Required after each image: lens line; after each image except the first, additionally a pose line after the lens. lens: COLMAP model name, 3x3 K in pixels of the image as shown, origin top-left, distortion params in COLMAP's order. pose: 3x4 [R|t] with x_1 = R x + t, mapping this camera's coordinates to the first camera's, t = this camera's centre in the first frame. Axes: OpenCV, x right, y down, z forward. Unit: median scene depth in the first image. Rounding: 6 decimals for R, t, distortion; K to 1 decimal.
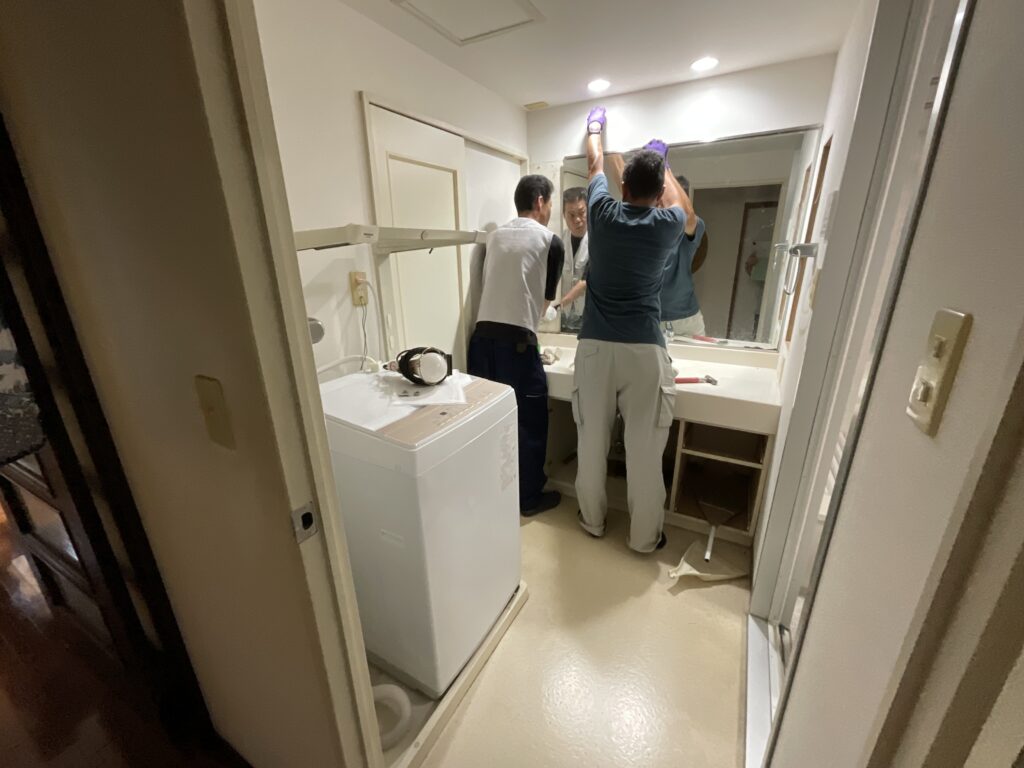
lens RADIAL K [[411.4, 0, 515.4], [0, 411.4, 380.6], [0, 0, 1]] dist [0.013929, -0.000150]
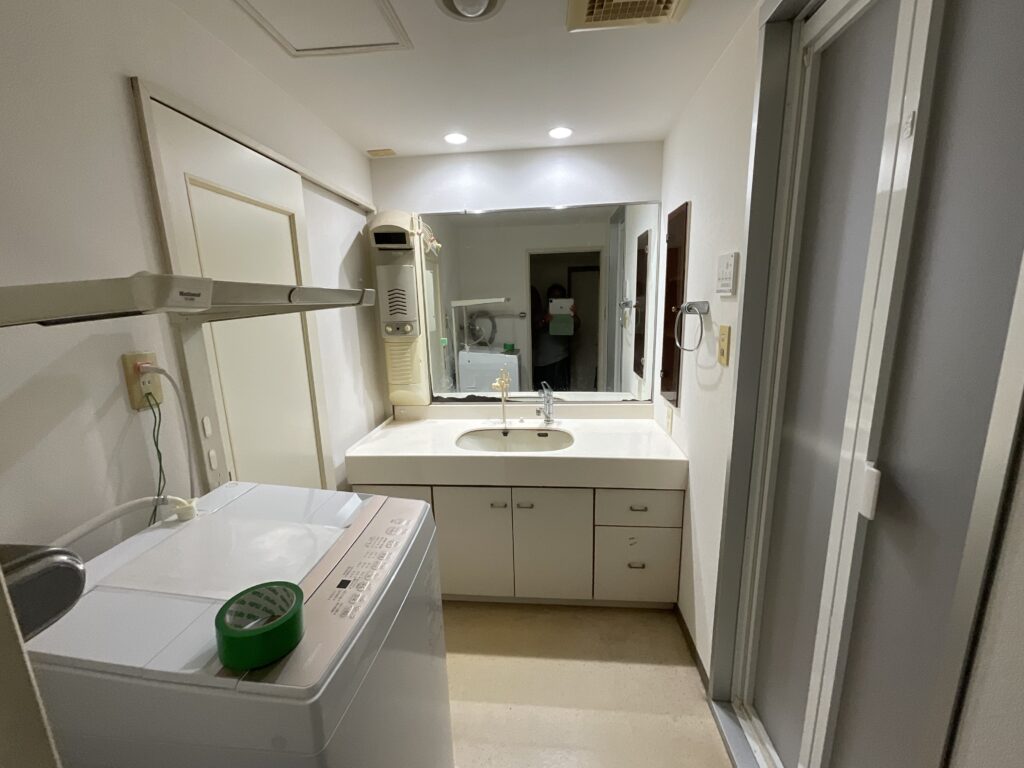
lens RADIAL K [[411.4, 0, 515.2], [0, 411.4, 383.3], [0, 0, 1]] dist [0.013929, -0.000150]
pose [[0.917590, -0.087210, 0.387844, -0.115323], [0.135368, 0.985879, -0.098580, -0.084757], [-0.373770, 0.142958, 0.916438, 0.238256]]
